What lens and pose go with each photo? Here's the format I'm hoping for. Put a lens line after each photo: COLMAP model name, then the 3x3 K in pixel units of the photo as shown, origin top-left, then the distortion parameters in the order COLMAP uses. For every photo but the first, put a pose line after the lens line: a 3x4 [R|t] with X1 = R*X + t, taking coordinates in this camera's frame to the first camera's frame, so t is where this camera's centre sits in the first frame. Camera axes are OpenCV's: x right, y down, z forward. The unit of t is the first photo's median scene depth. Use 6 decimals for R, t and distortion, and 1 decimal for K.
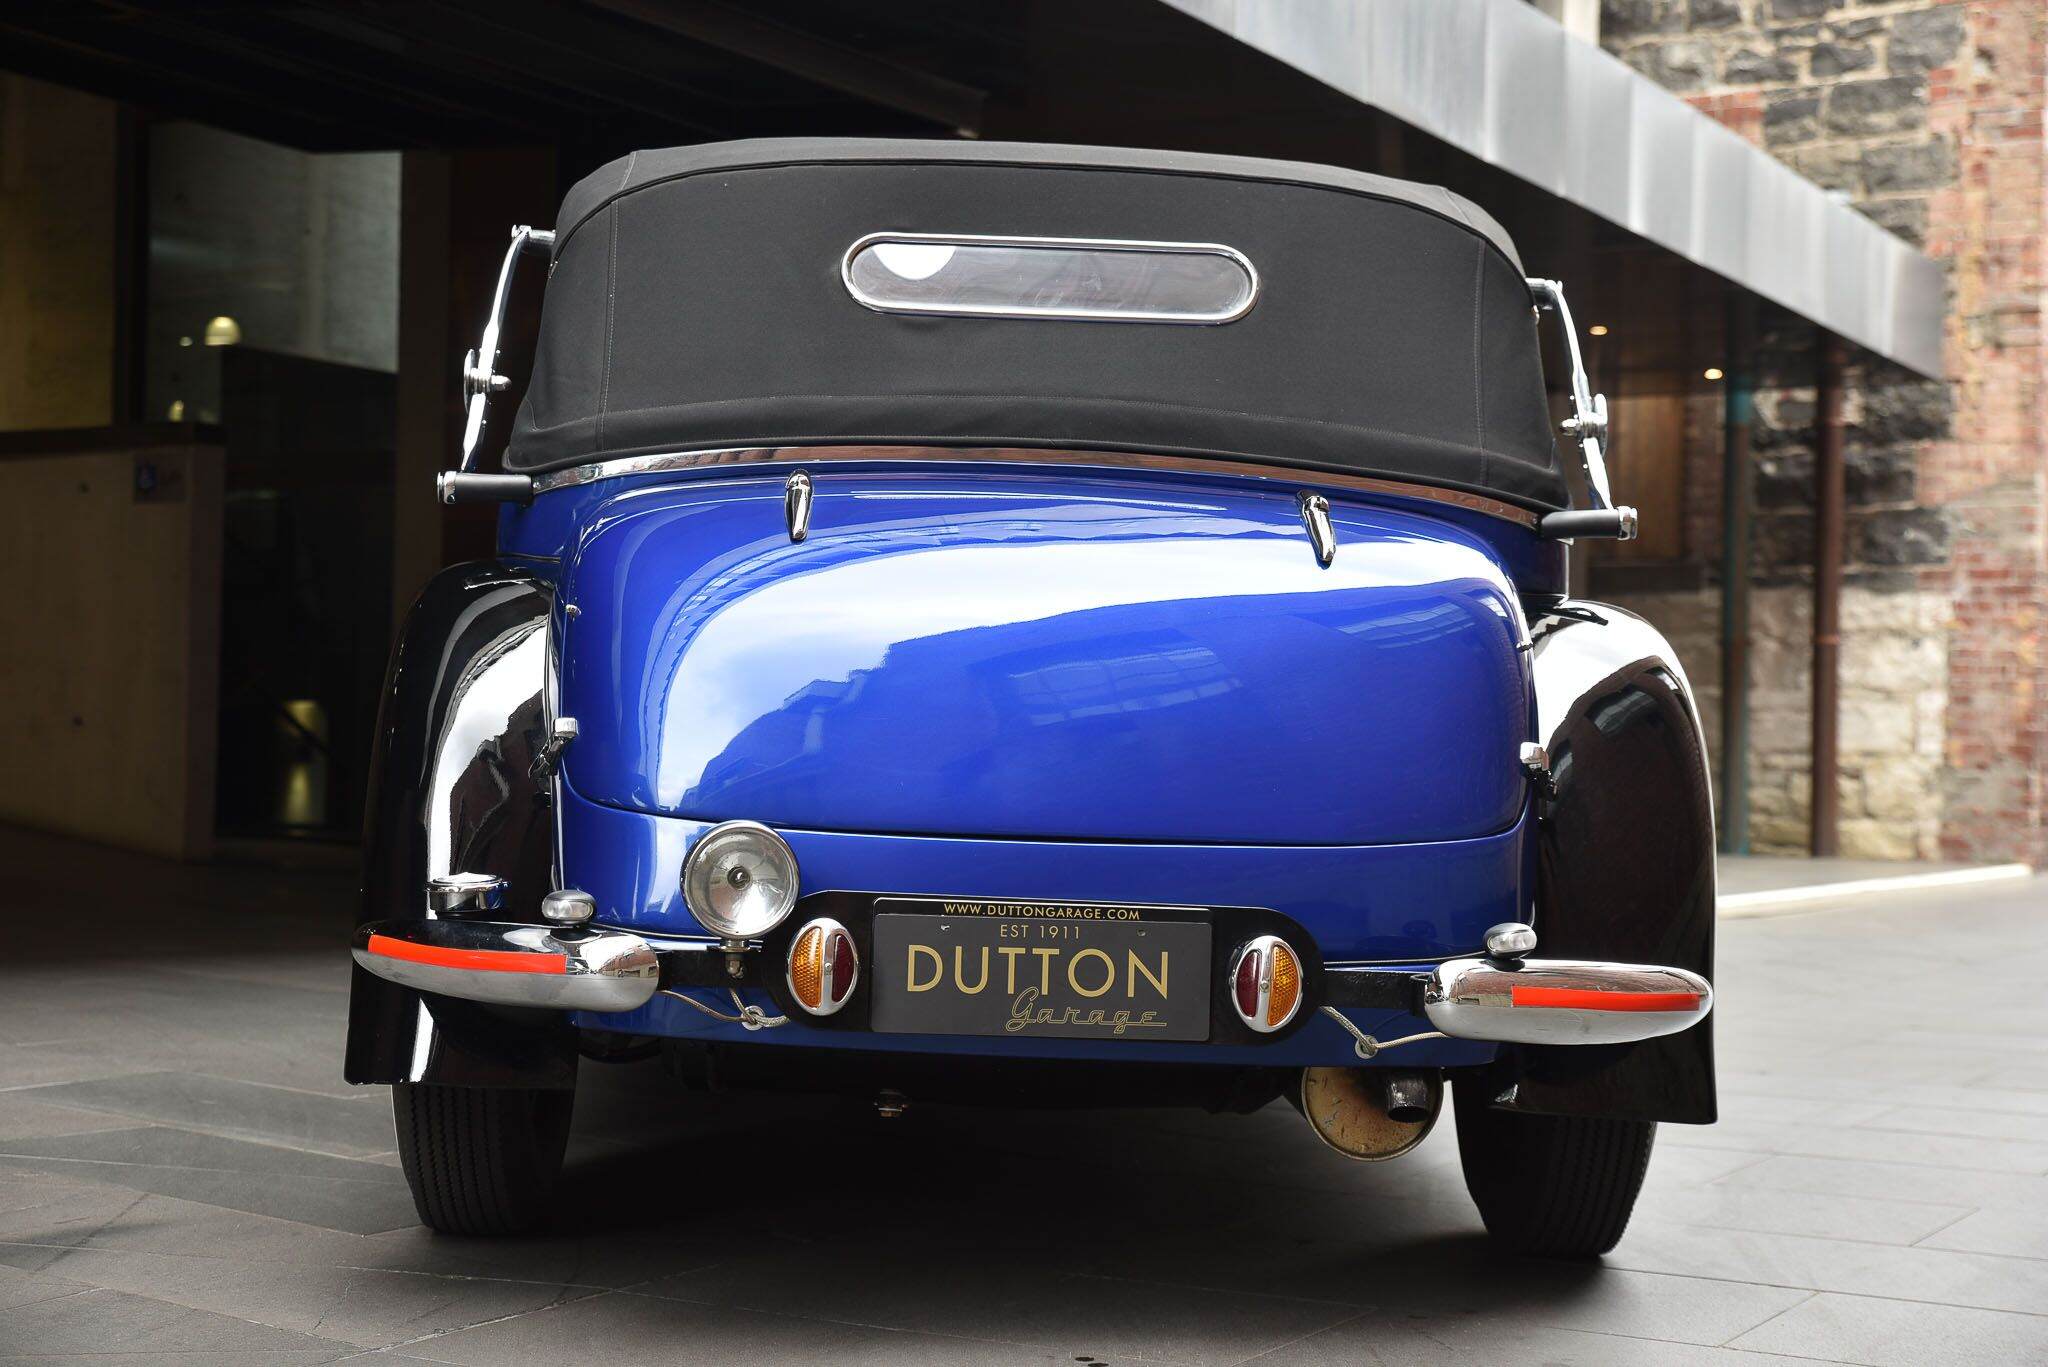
lens RADIAL K [[2804.5, 0, 1024.0], [0, 2804.5, 683.5], [0, 0, 1]] dist [0.074978, 0.107019]
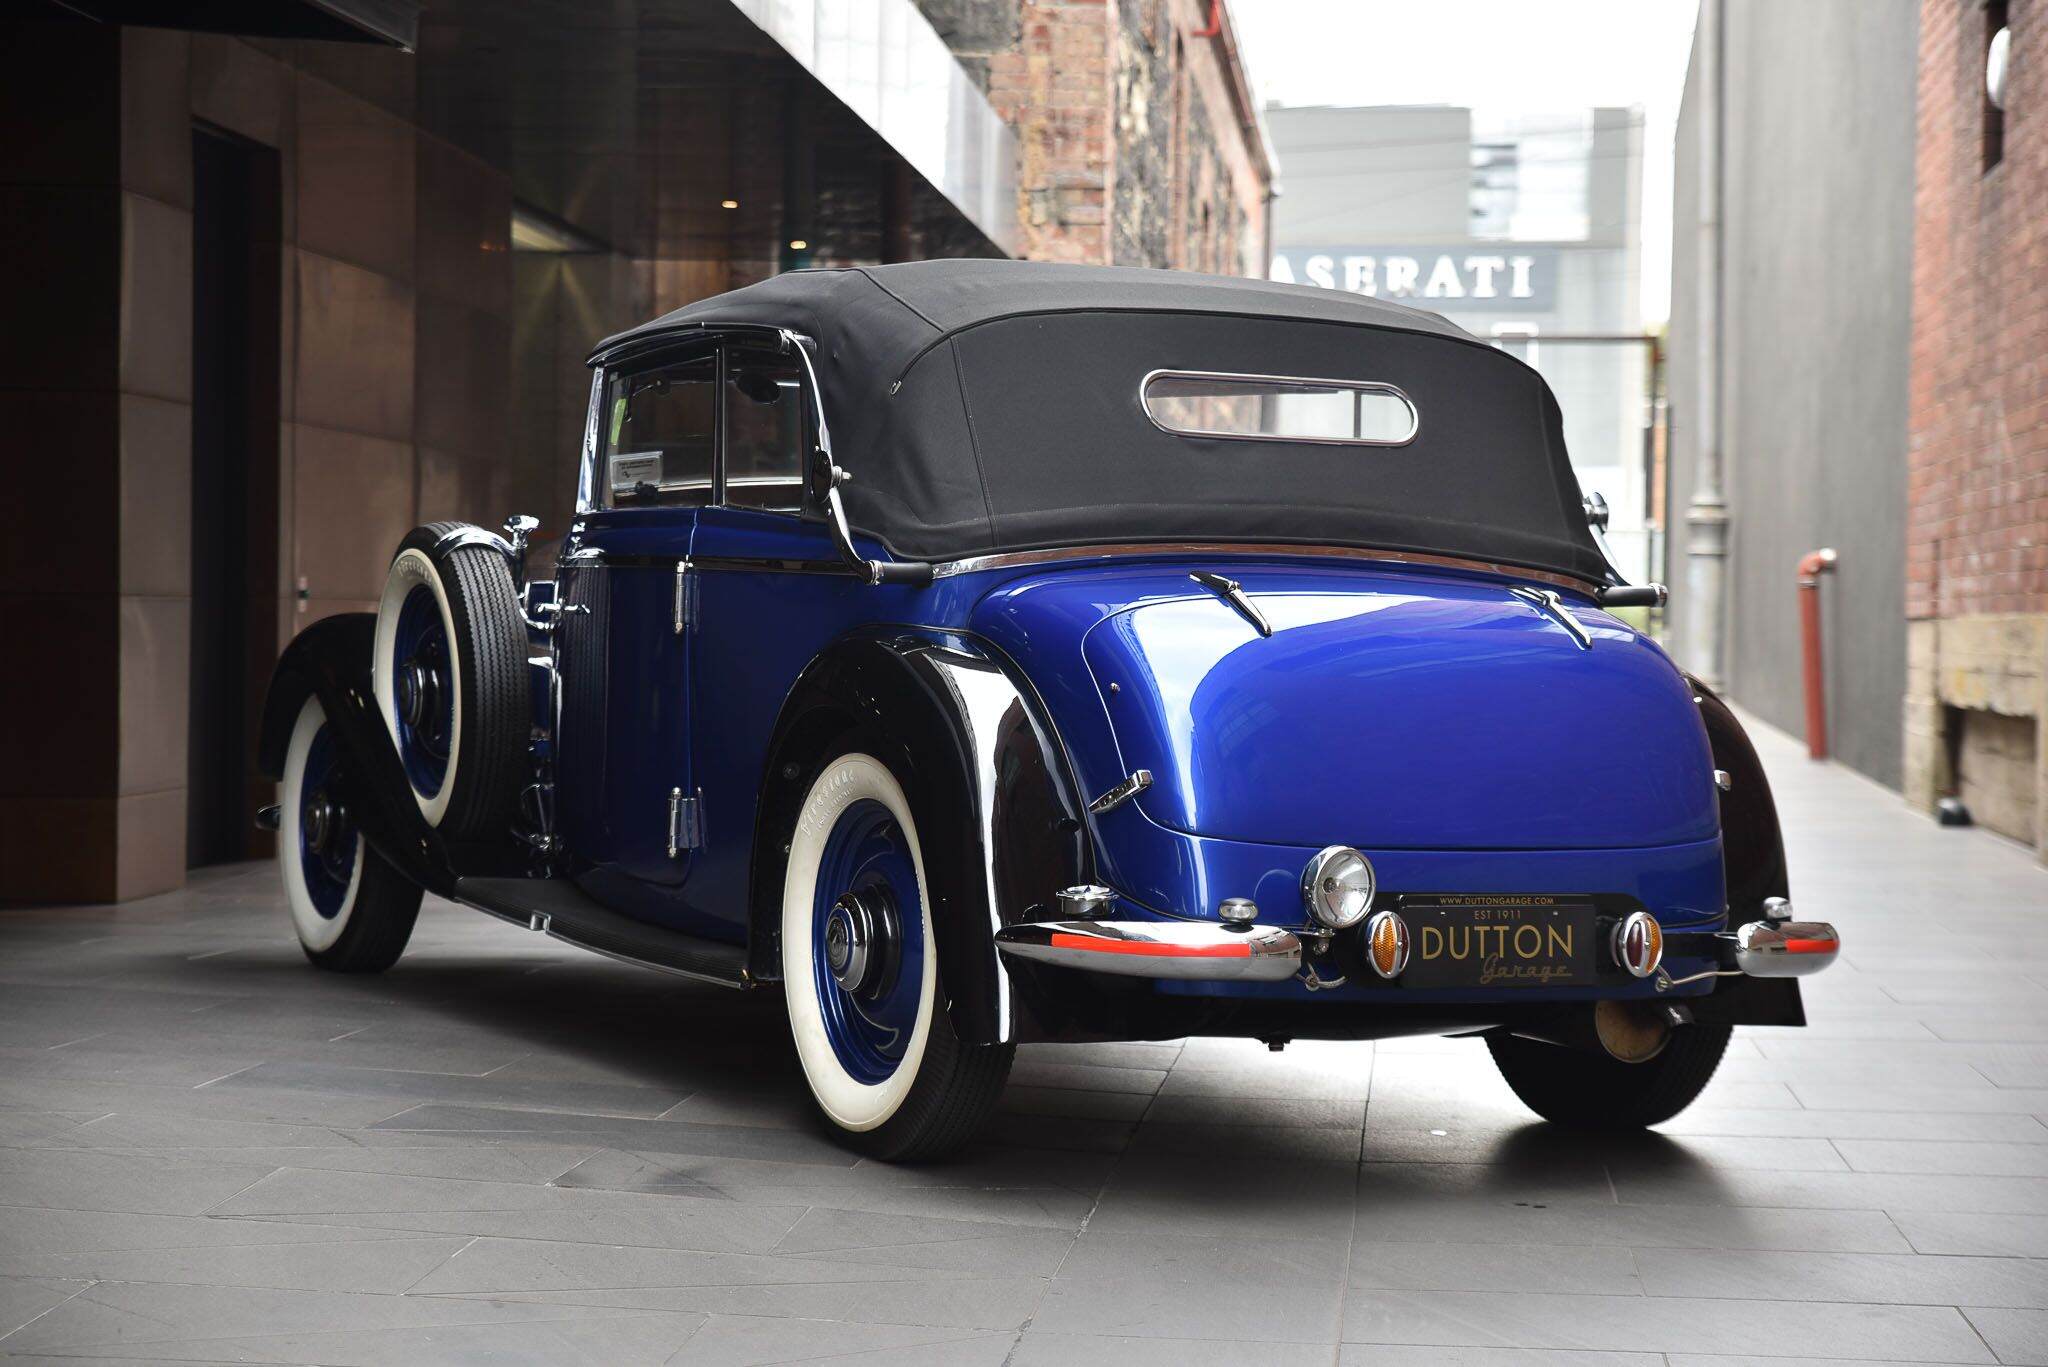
lens RADIAL K [[3674.8, 0, 1024.0], [0, 3674.8, 683.5], [0, 0, 1]] dist [0.195790, 0.050339]
pose [[0.907745, -0.013516, 0.419305, -0.186057], [-0.005808, 0.998980, 0.044776, -0.021142], [-0.419483, -0.043080, 0.906740, -0.114678]]
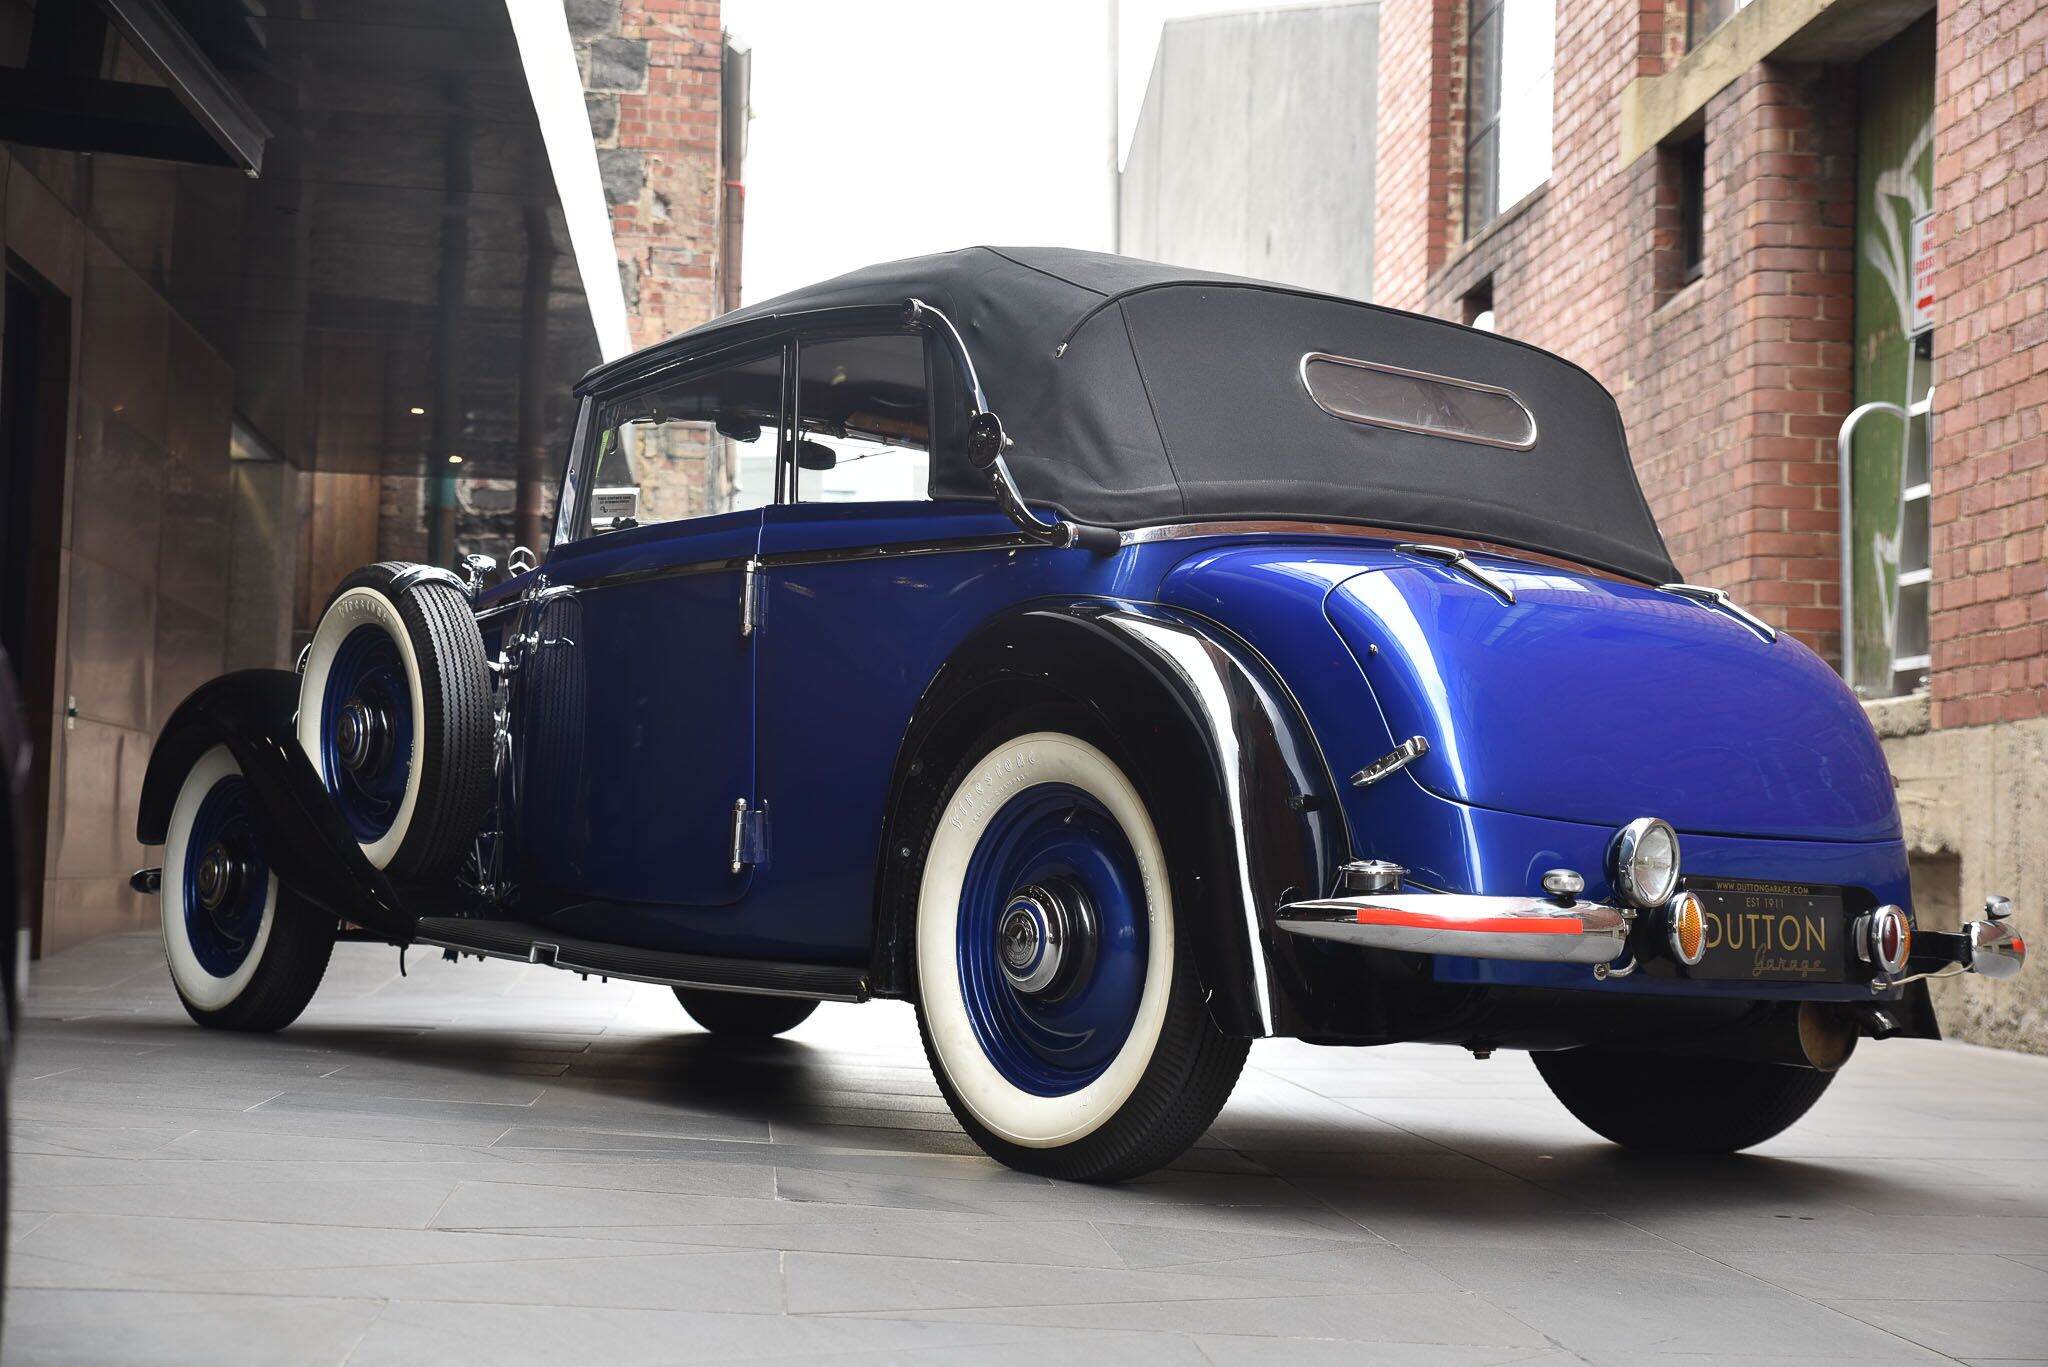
lens RADIAL K [[2804.5, 0, 1024.0], [0, 2804.5, 683.5], [0, 0, 1]] dist [0.074978, 0.107019]
pose [[0.805725, 0.039896, 0.590945, -0.200289], [-0.023386, 0.999094, -0.035565, 0.007158], [-0.591828, 0.014836, 0.805928, 0.019775]]
